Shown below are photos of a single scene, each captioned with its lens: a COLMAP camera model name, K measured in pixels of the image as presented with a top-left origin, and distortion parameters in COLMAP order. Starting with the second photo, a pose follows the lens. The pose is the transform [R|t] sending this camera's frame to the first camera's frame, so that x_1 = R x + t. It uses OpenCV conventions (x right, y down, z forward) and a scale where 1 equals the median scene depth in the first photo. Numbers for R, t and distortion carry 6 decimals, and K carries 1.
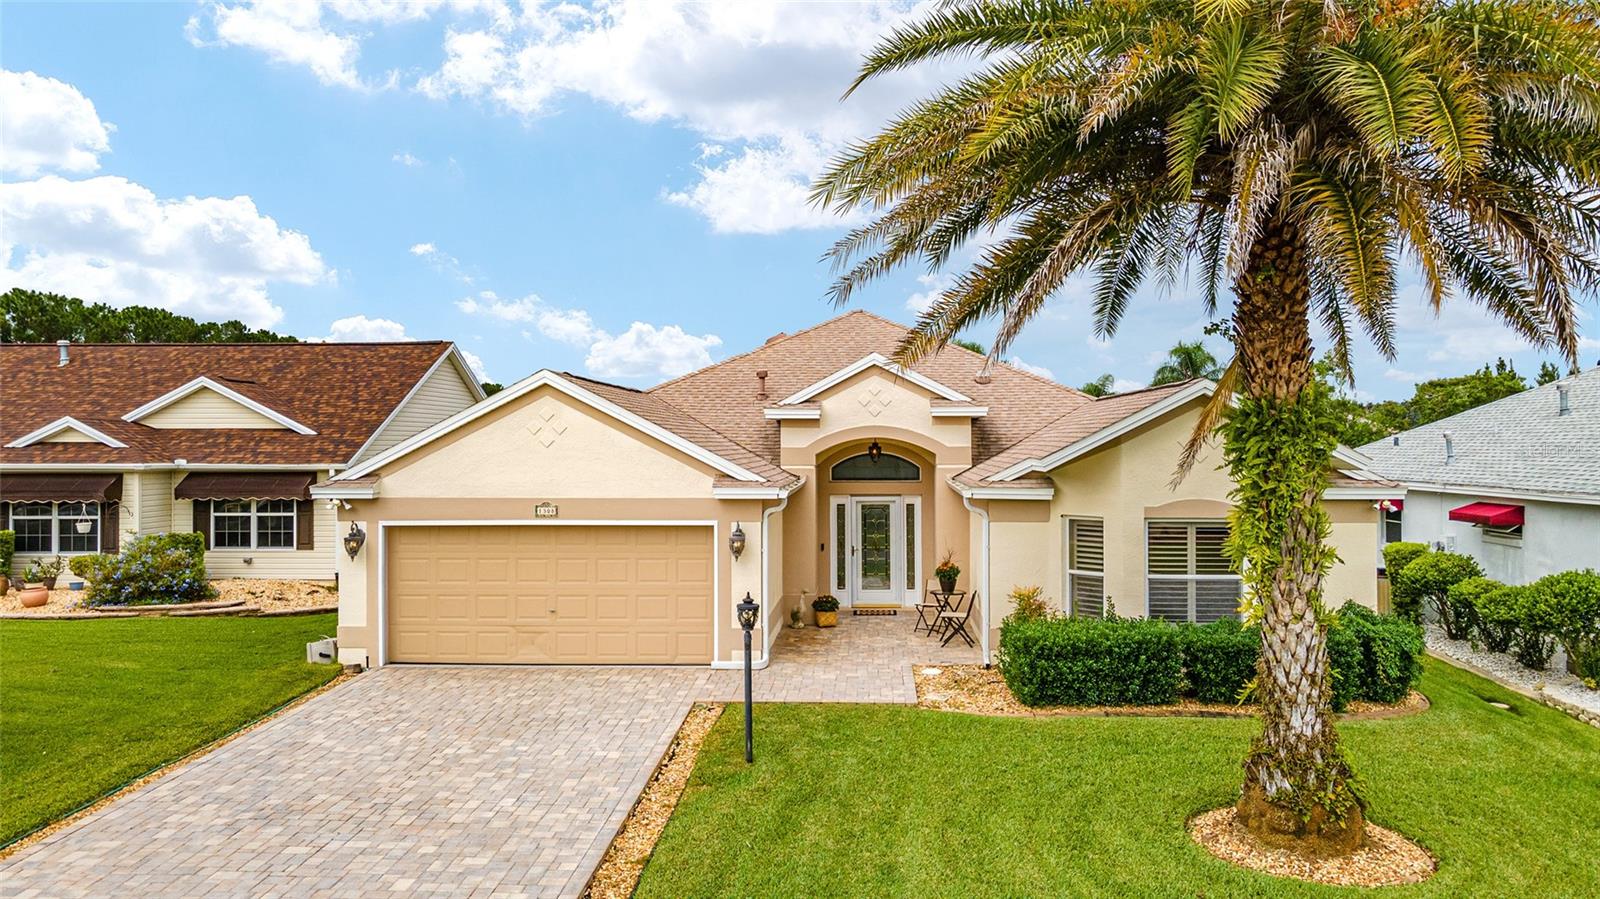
lens RADIAL K [[1148.6, 0, 800.0], [0, 1148.6, 449.5], [0, 0, 1]] dist [0.031059, 0.001458]
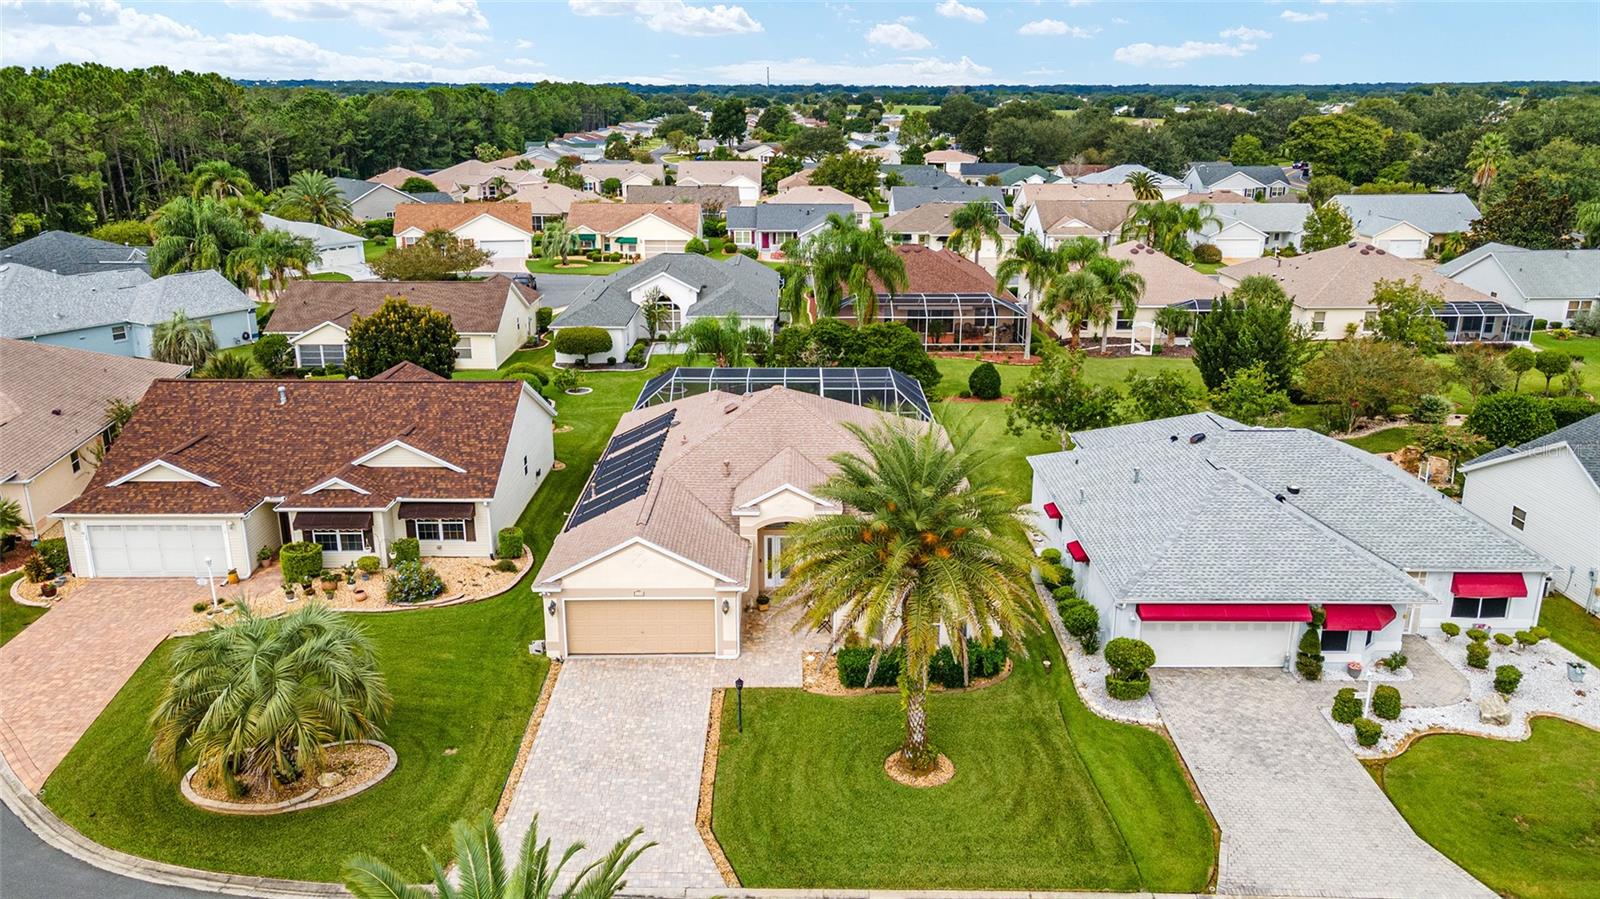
lens RADIAL K [[1148.6, 0, 800.0], [0, 1148.6, 449.5], [0, 0, 1]] dist [0.031059, 0.001458]
pose [[0.997477, -0.016080, 0.069152, -0.049629], [-0.004687, 0.956974, 0.290136, -0.724687], [-0.070842, -0.289728, 0.954484, -0.894895]]
